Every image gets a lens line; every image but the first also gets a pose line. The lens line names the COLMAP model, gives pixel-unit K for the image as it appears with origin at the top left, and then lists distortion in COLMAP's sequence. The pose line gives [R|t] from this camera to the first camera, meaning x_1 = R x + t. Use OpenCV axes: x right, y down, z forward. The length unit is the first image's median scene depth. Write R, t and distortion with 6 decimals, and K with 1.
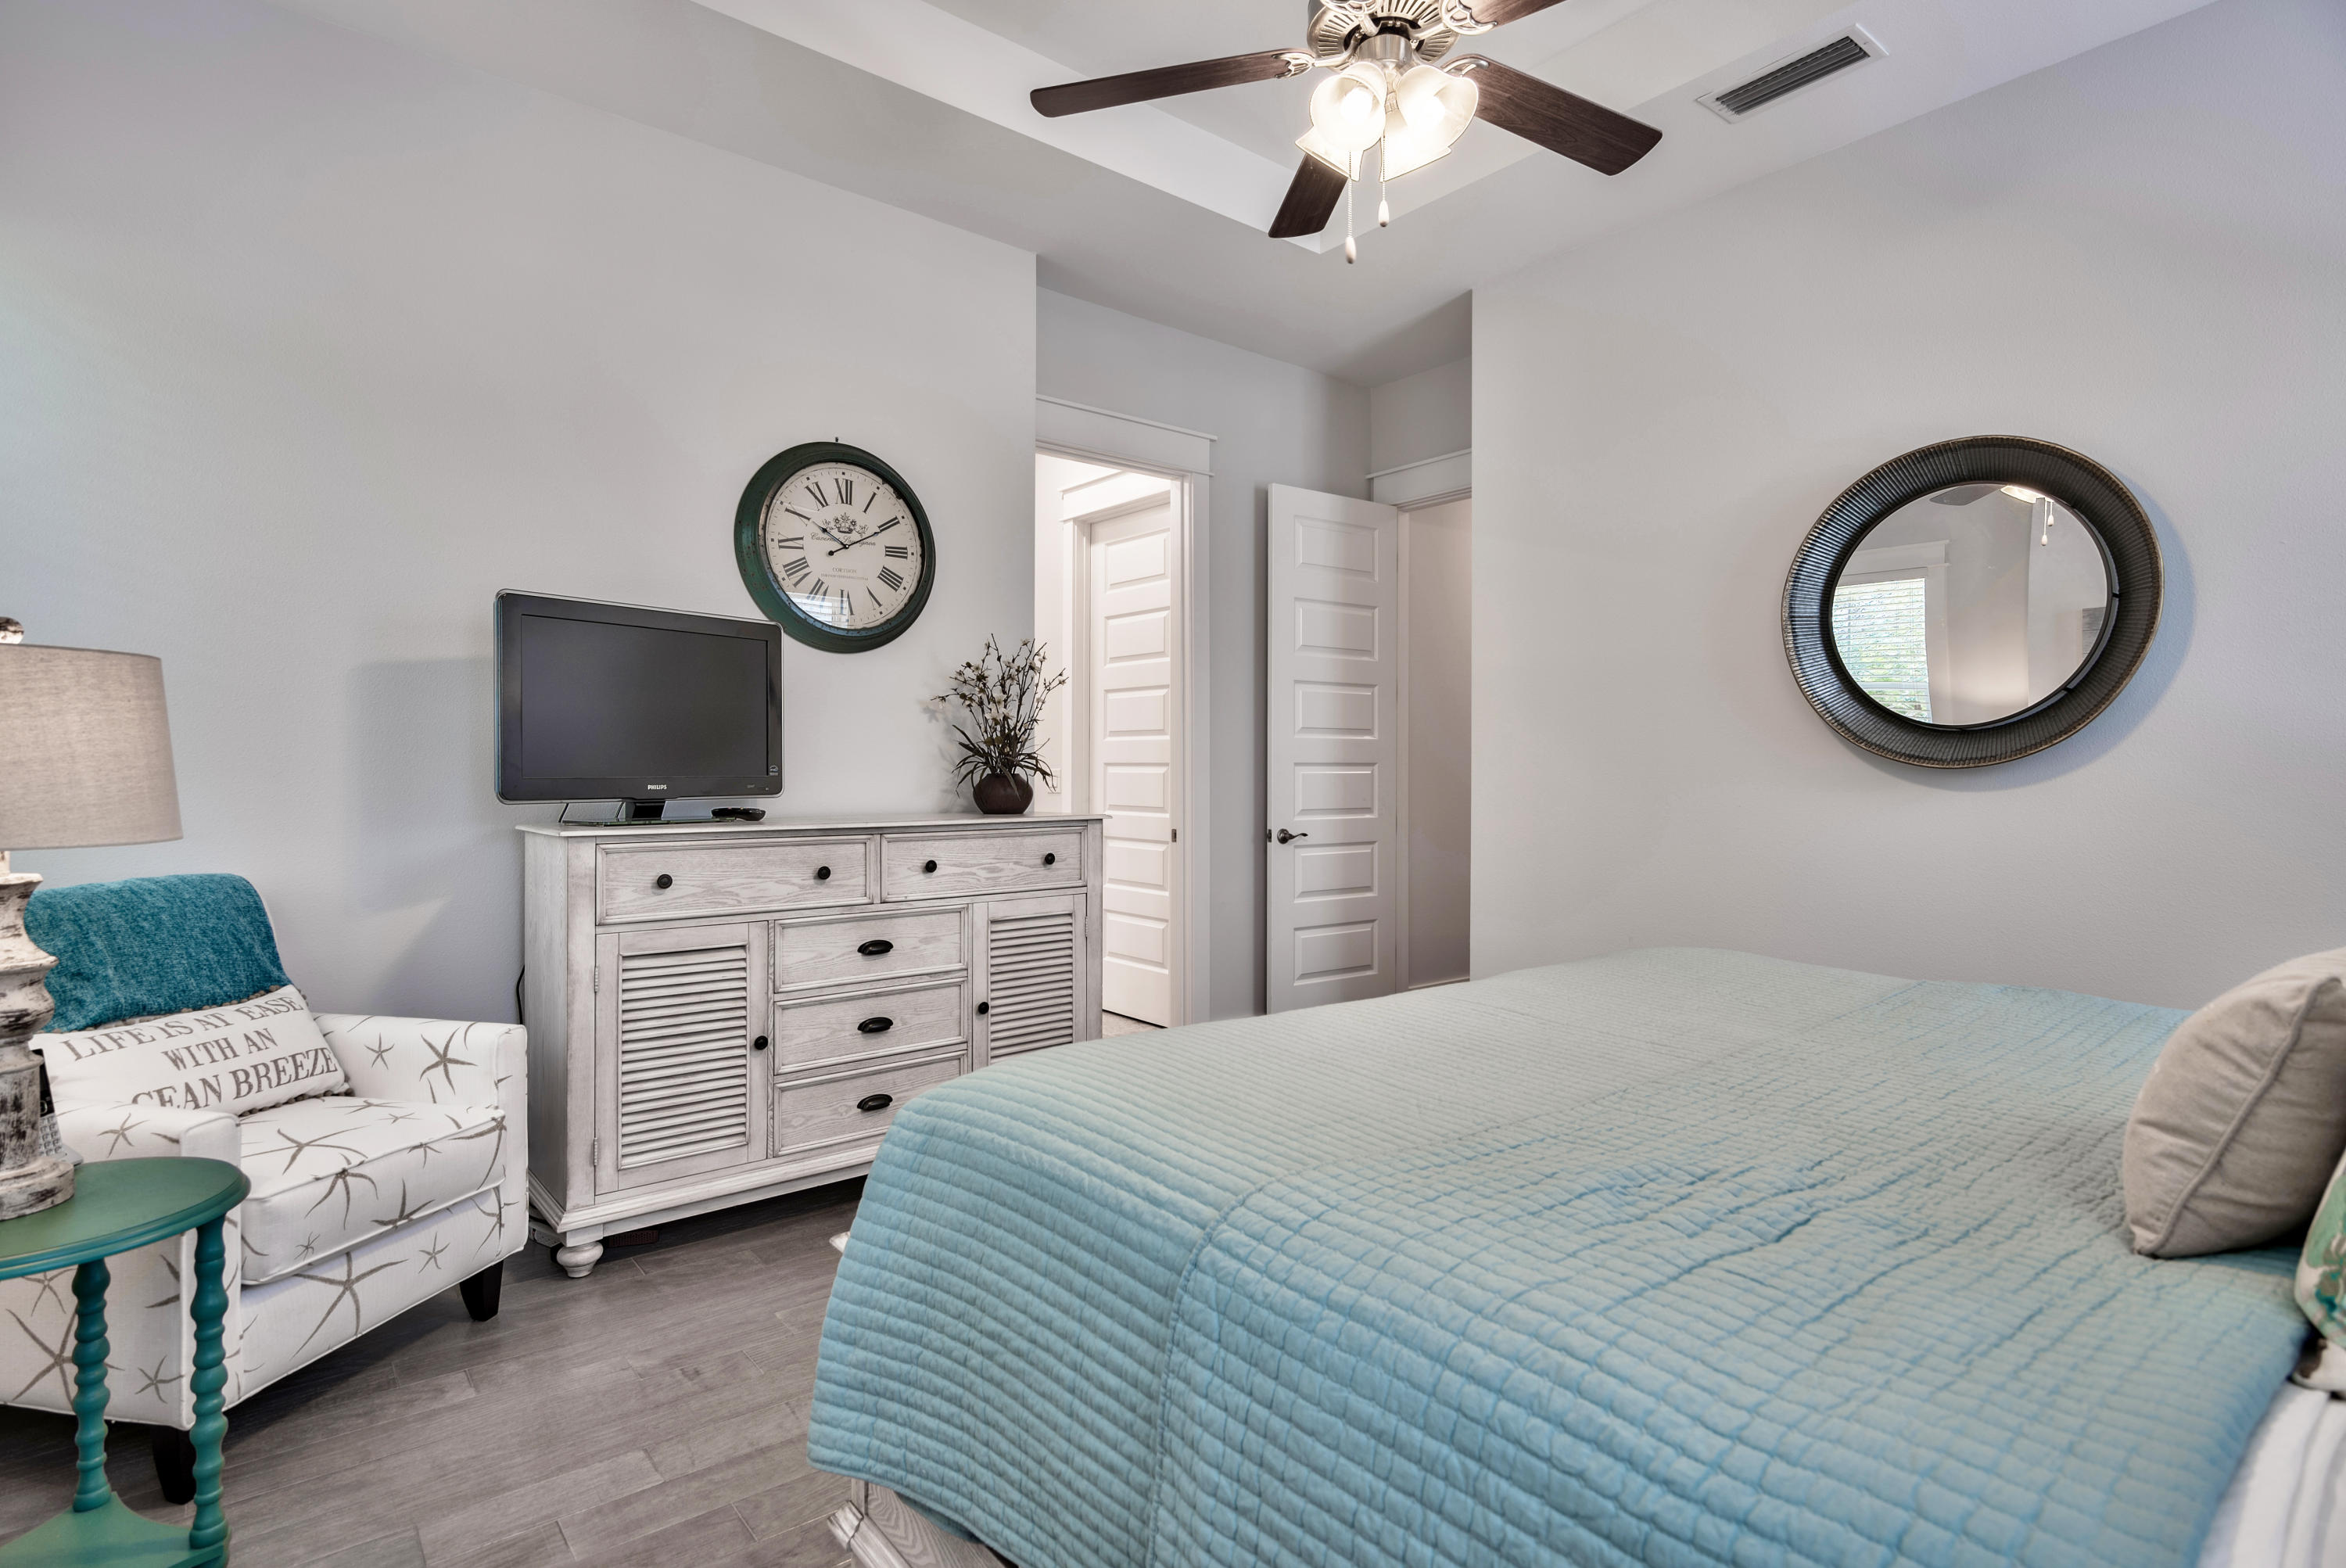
lens RADIAL K [[1176.1, 0, 1167.0], [0, 1176.1, 788.2], [0, 0, 1]] dist [-0.008440, 0.003945]
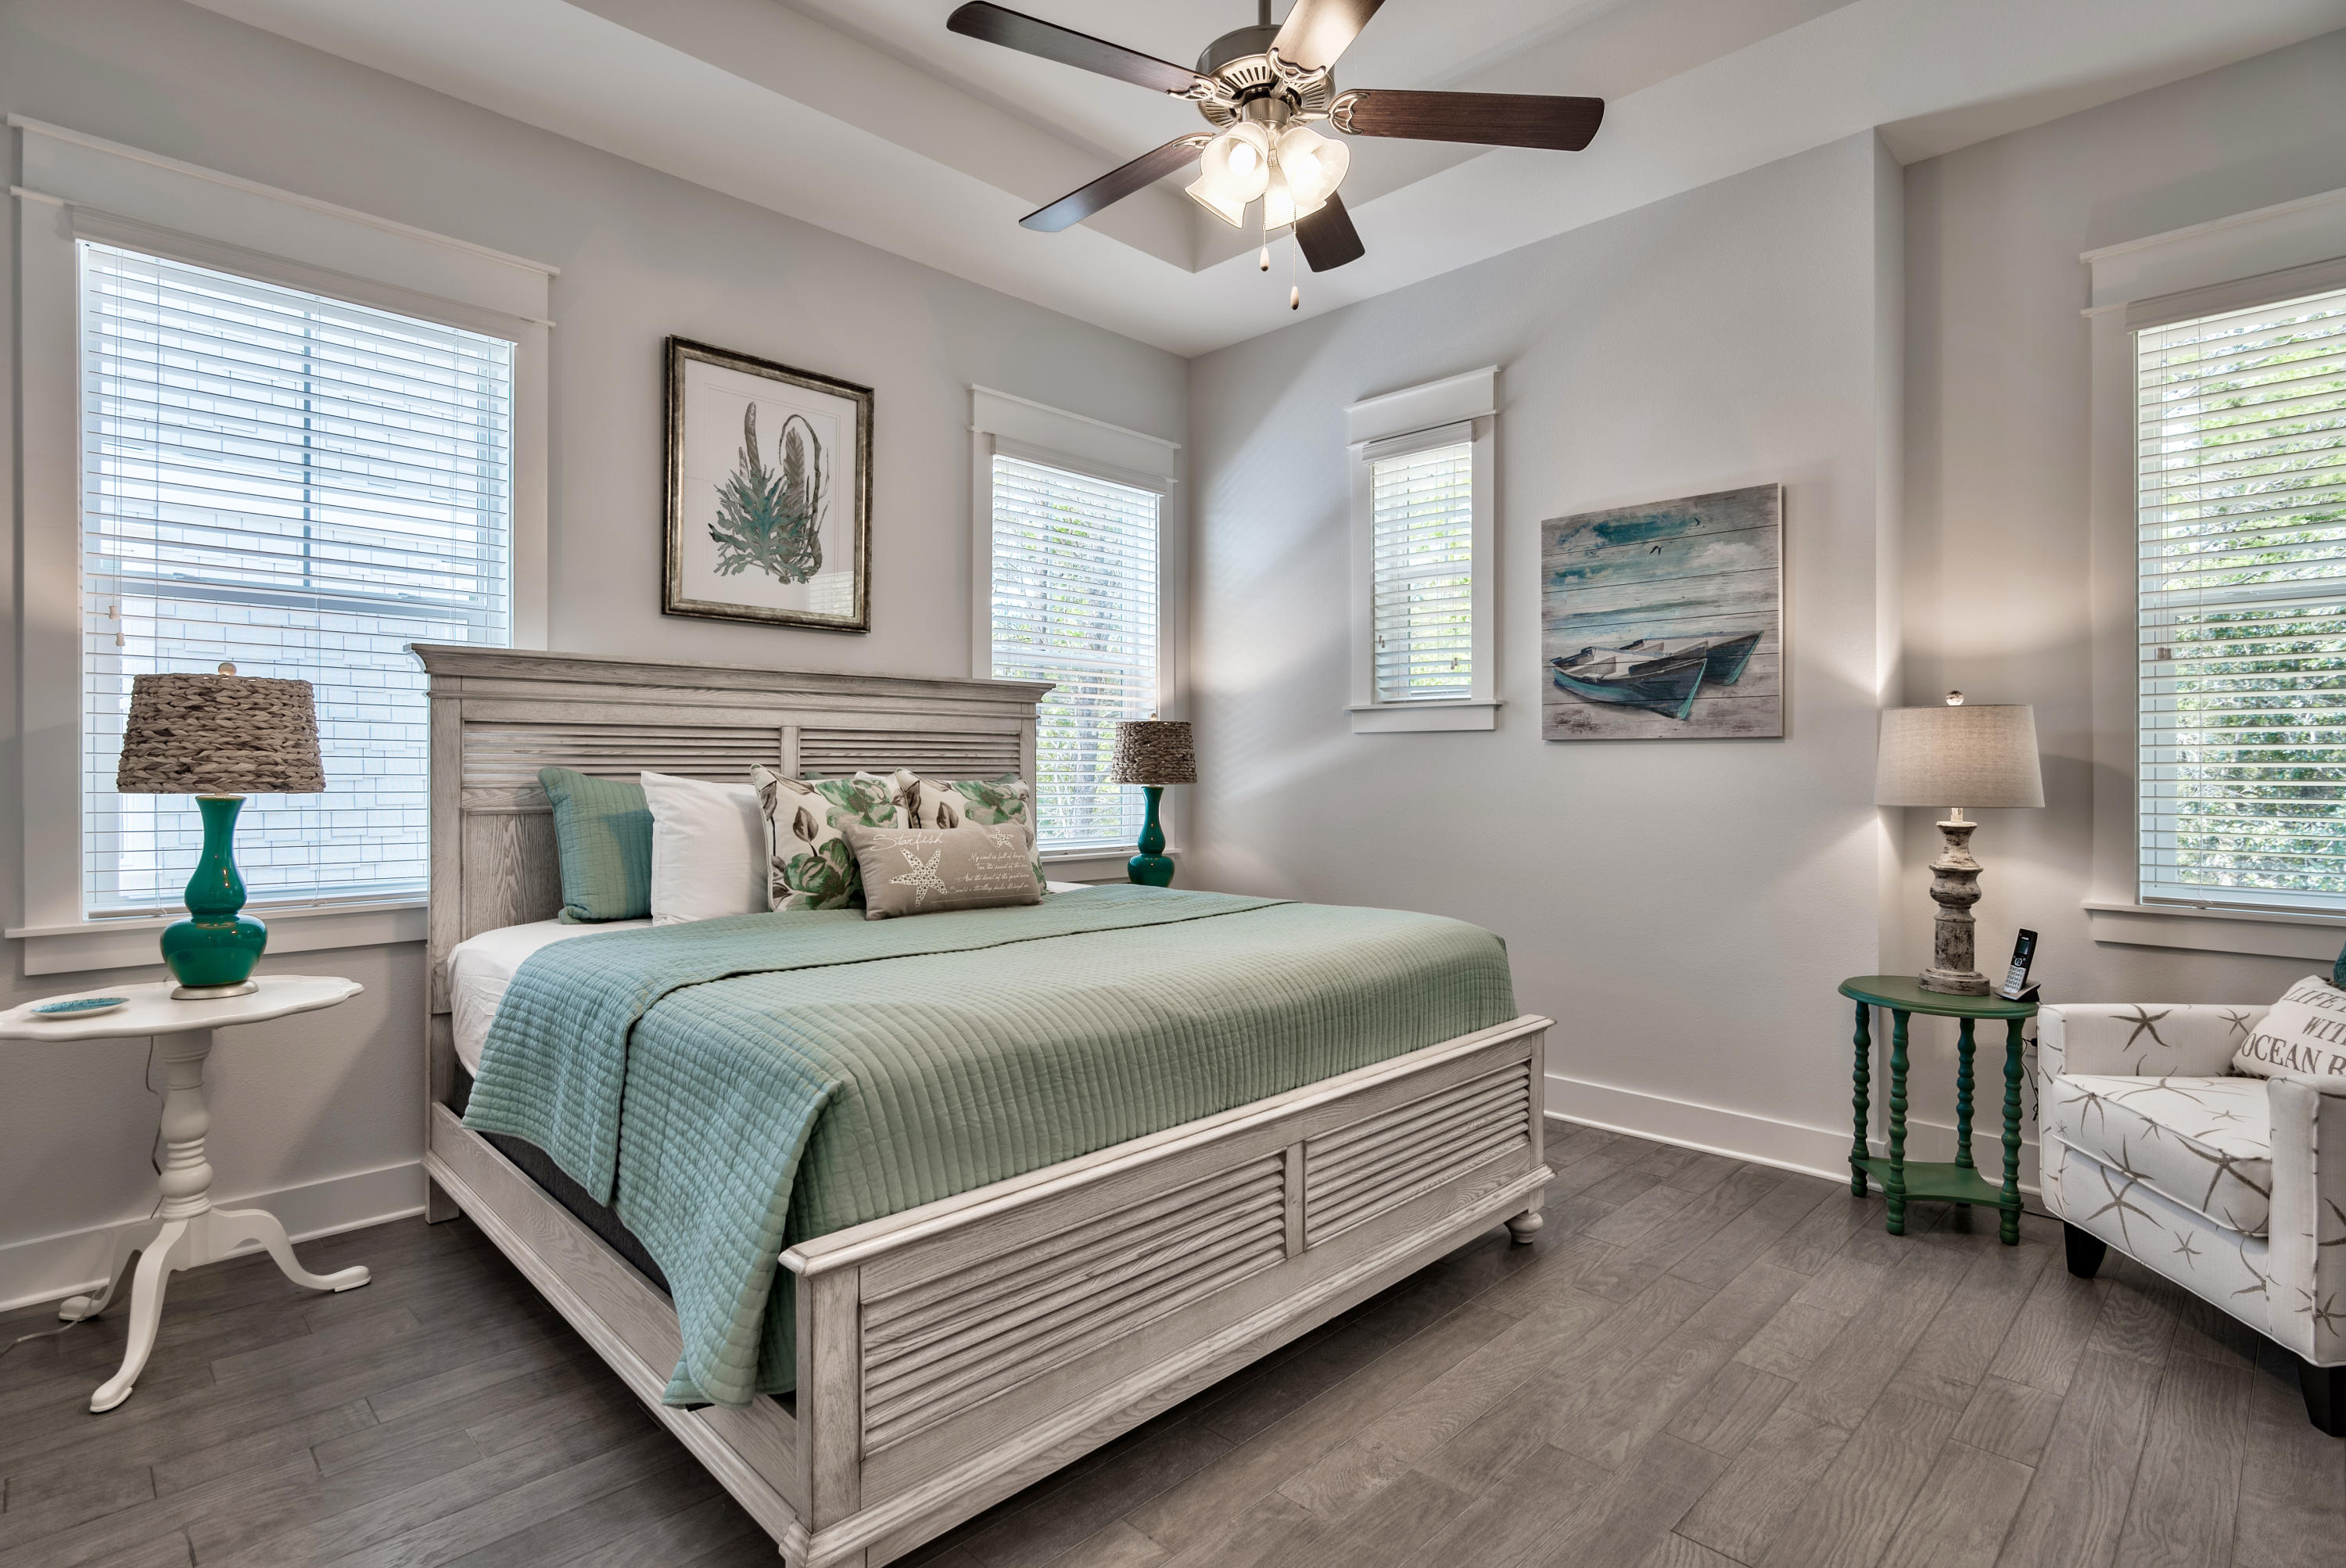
lens RADIAL K [[1176.1, 0, 1175.9], [0, 1176.1, 765.9], [0, 0, 1]] dist [-0.008440, 0.003945]
pose [[-0.994320, 0.000195, -0.106431, 0.237696], [-0.001041, 0.999933, 0.011564, -0.020444], [0.106427, 0.011610, -0.994253, 1.287907]]
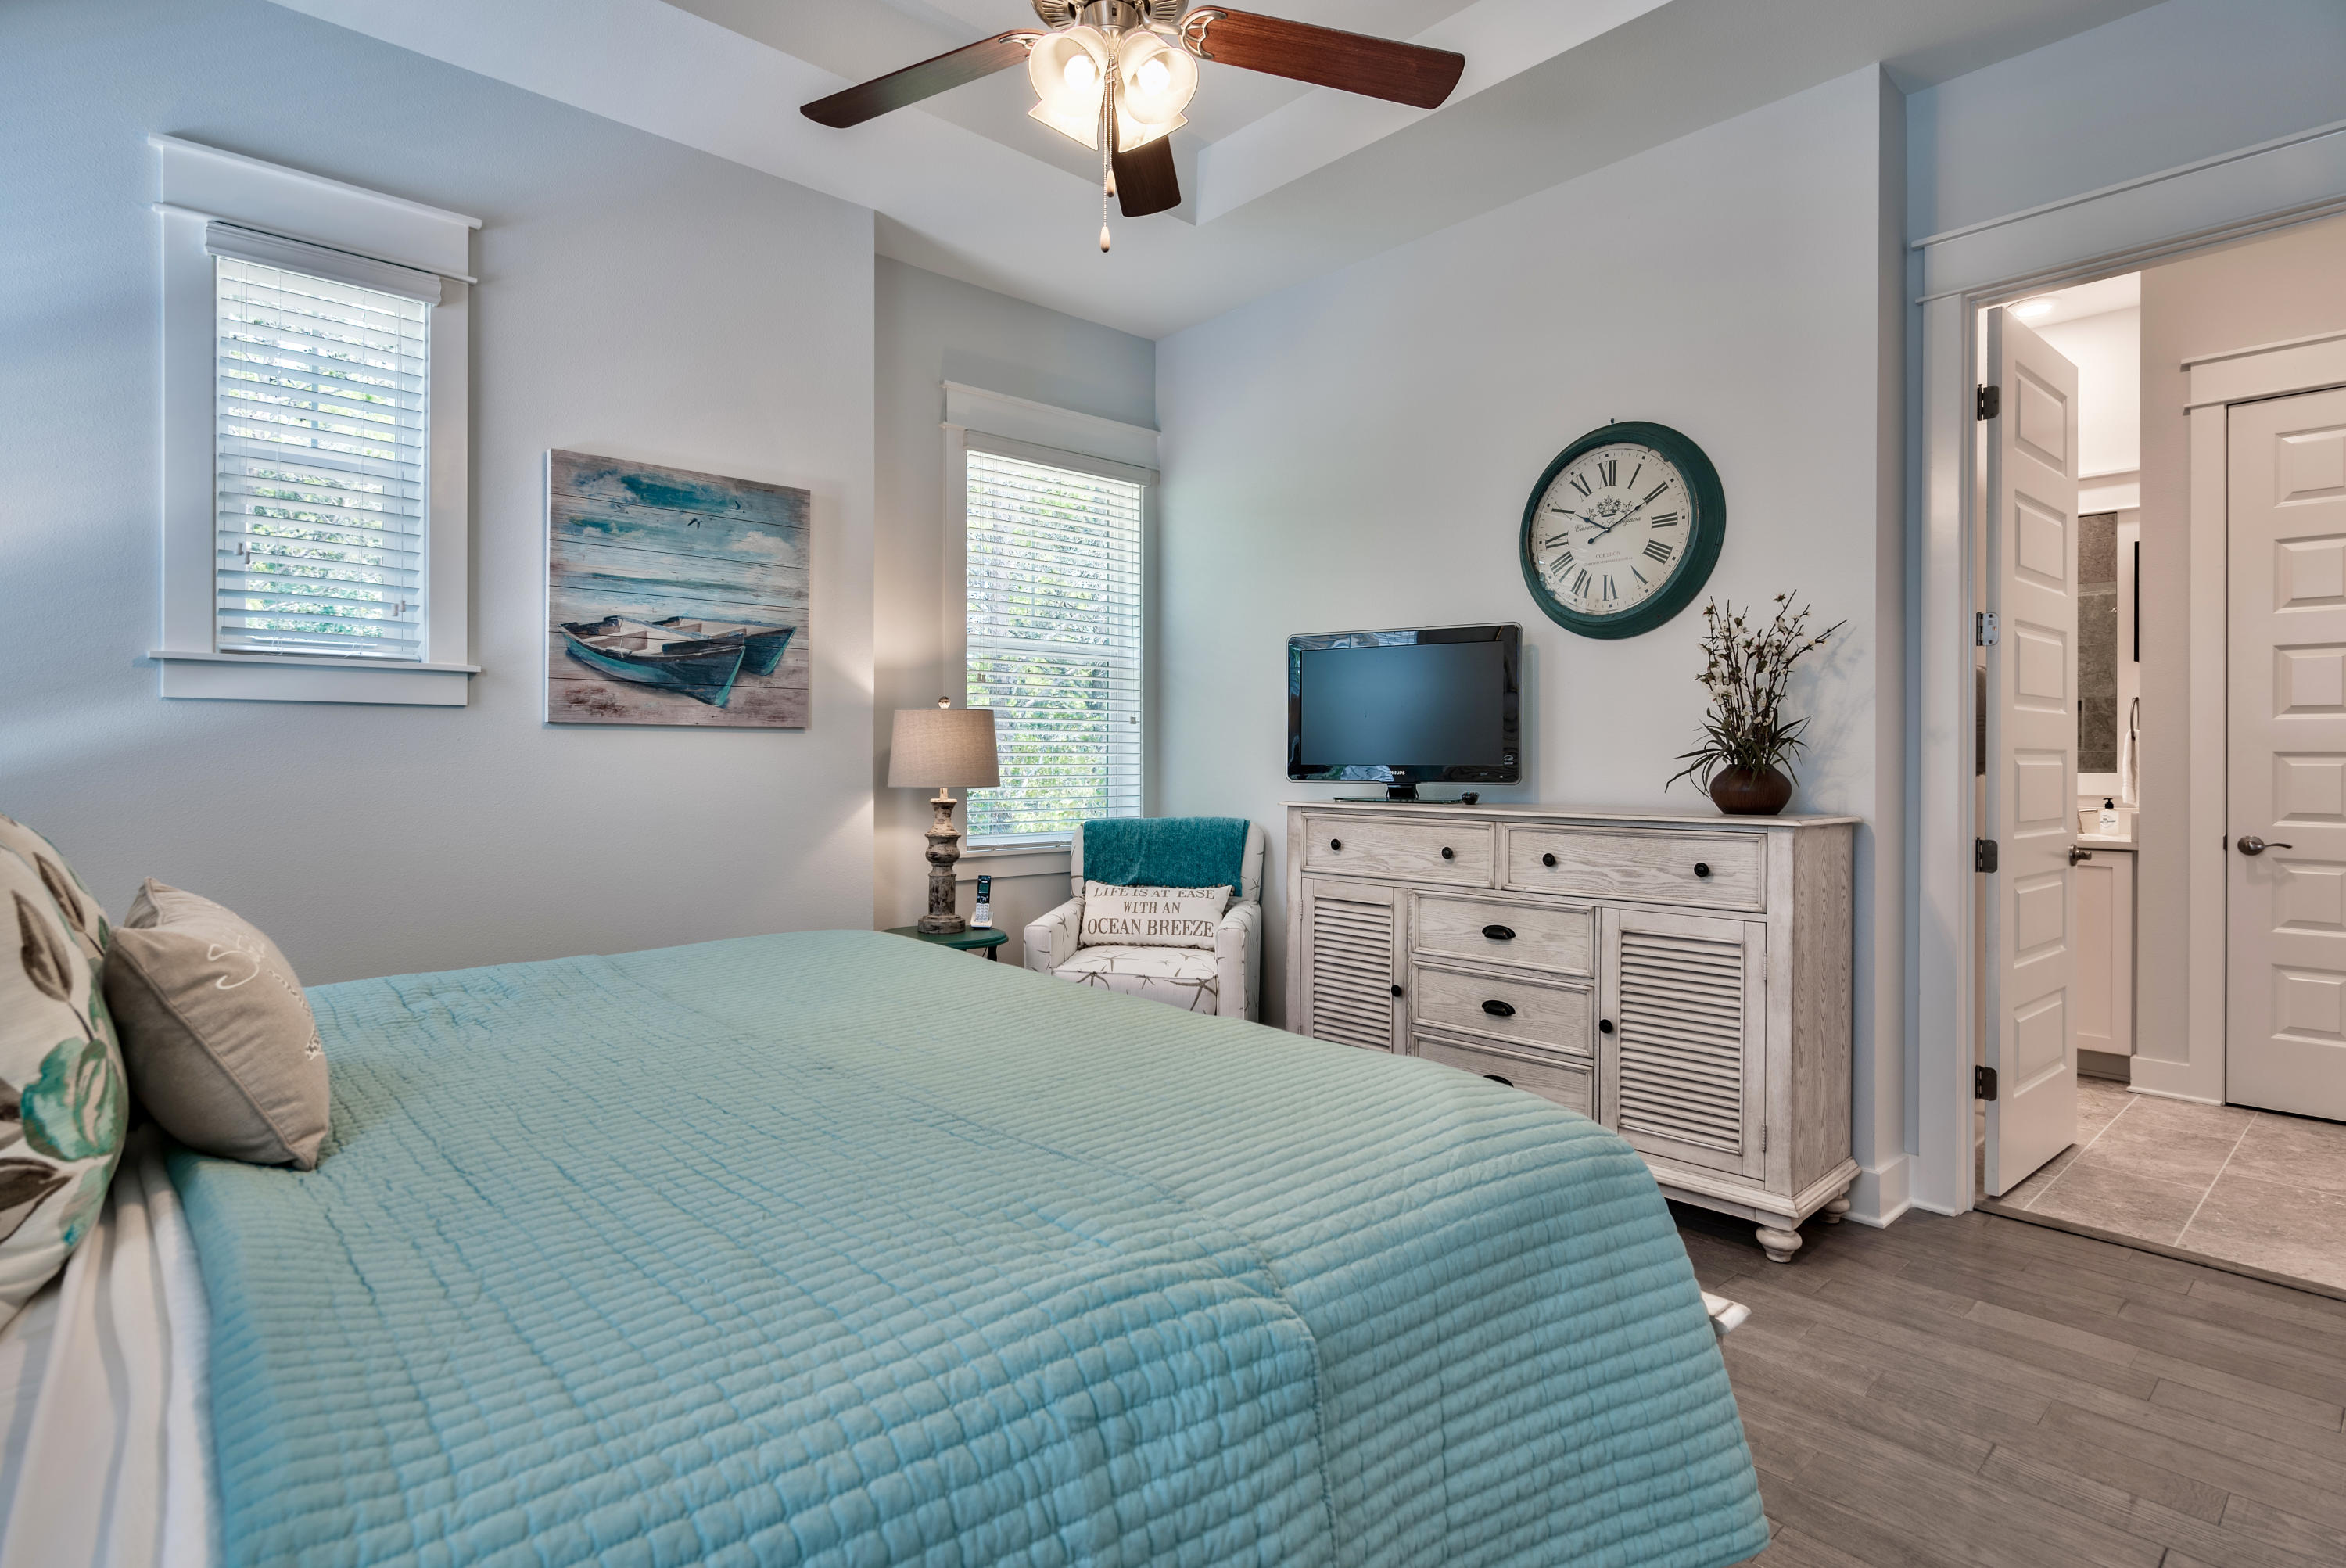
lens RADIAL K [[1176.1, 0, 1174.4], [0, 1176.1, 771.7], [0, 0, 1]] dist [-0.008440, 0.003945]
pose [[0.063002, 0.014668, -0.997906, 0.713460], [-0.014975, 0.999793, 0.013750, -0.013892], [0.997901, 0.014078, 0.063209, 0.612798]]
